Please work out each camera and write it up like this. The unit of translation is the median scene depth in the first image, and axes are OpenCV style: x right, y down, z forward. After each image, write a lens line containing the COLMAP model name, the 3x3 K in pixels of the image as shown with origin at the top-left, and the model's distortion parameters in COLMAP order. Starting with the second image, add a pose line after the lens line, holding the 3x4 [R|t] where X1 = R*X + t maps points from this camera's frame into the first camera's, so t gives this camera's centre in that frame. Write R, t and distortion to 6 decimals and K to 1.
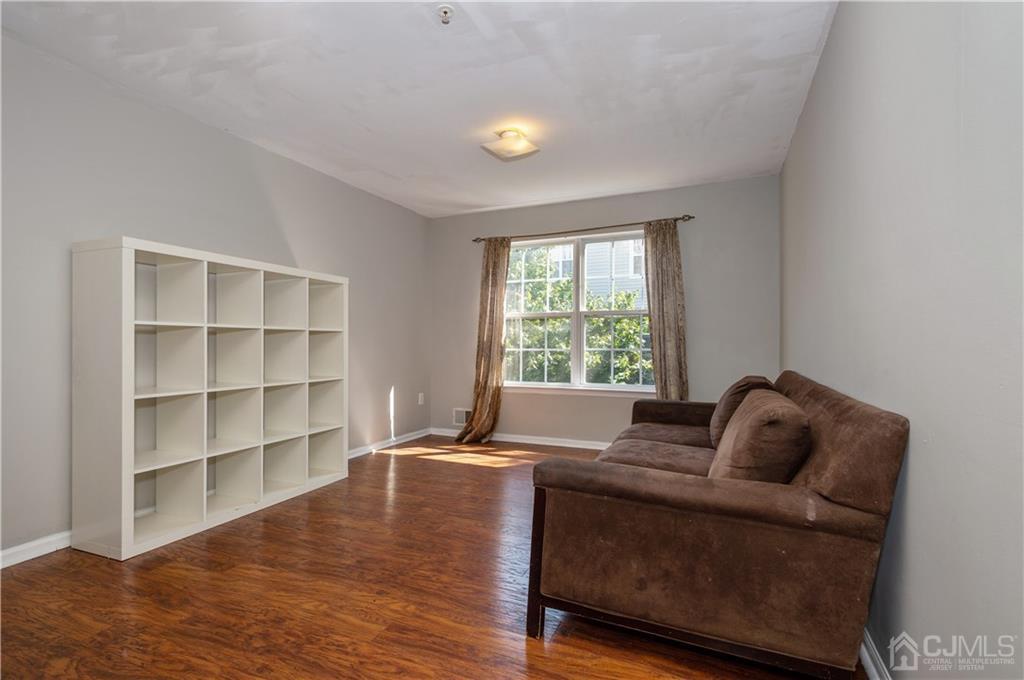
lens RADIAL K [[481.5, 0, 511.9], [0, 481.5, 344.3], [0, 0, 1]] dist [0.010134, -0.002689]
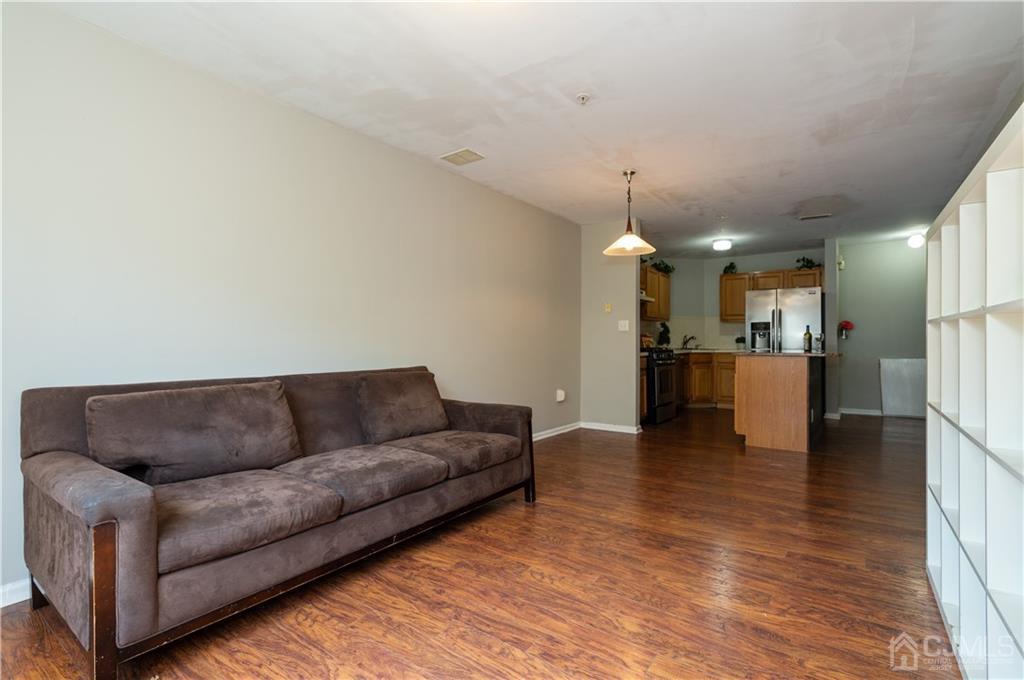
lens RADIAL K [[481.5, 0, 512.5], [0, 481.5, 336.7], [0, 0, 1]] dist [0.010134, -0.002689]
pose [[-0.975515, -0.001473, 0.219927, -0.111130], [-0.002366, 0.999990, -0.003794, -0.005629], [-0.219920, -0.004221, -0.975509, 1.082411]]
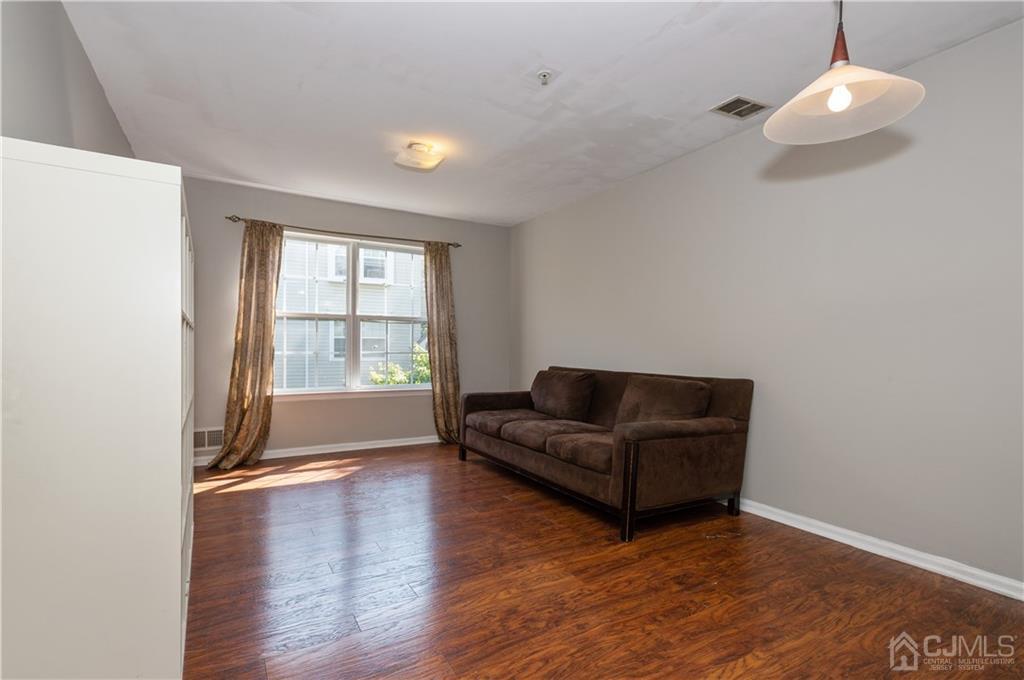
lens RADIAL K [[481.5, 0, 515.4], [0, 481.5, 352.8], [0, 0, 1]] dist [0.010134, -0.002689]
pose [[0.584852, -0.003251, 0.811133, -0.536446], [-0.006762, 0.999938, 0.008883, 0.000064], [-0.811112, -0.010680, 0.584794, 0.157066]]
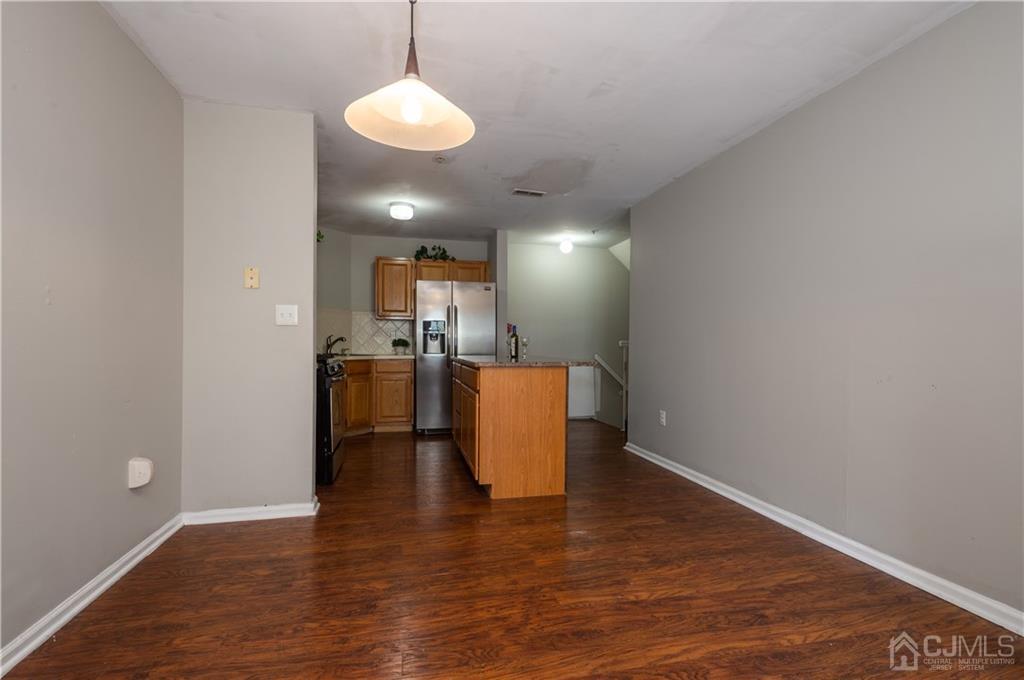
lens RADIAL K [[481.5, 0, 514.0], [0, 481.5, 348.5], [0, 0, 1]] dist [0.010134, -0.002689]
pose [[-0.803938, -0.002758, -0.594707, 0.025906], [-0.011614, 0.999871, 0.011063, -0.004624], [0.594600, 0.015801, -0.803866, 0.509854]]
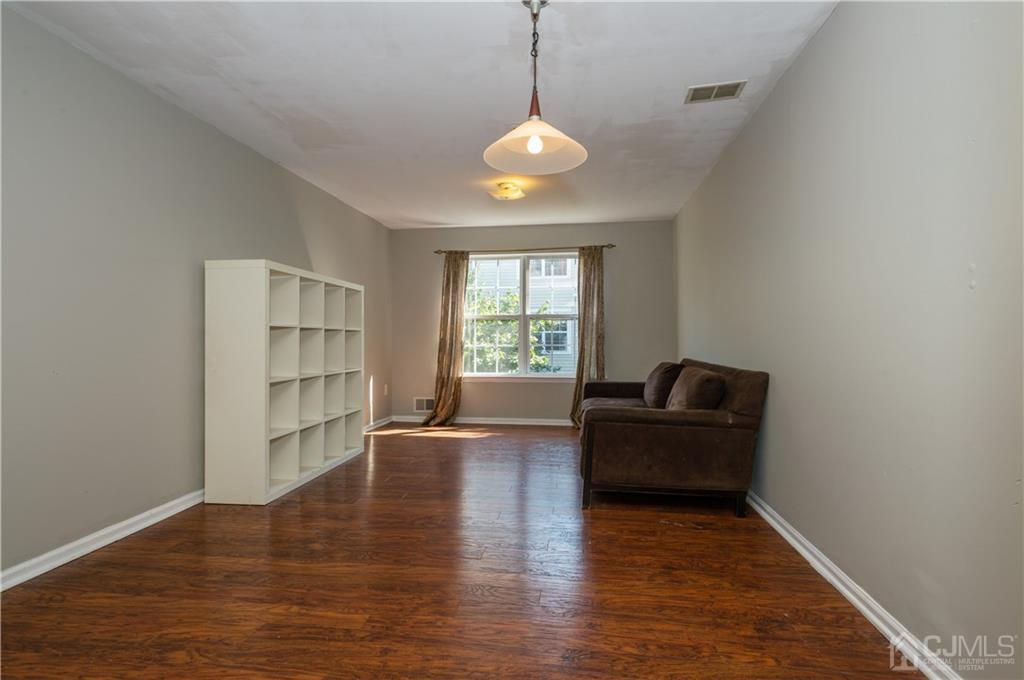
lens RADIAL K [[503.1, 0, 515.1], [0, 503.1, 338.6], [0, 0, 1]] dist [-0.002347, 0.000938]
pose [[0.961313, -0.000340, 0.275459, -0.269168], [0.001999, 0.999982, -0.005742, 0.001441], [-0.275452, 0.006070, 0.961296, -0.258564]]
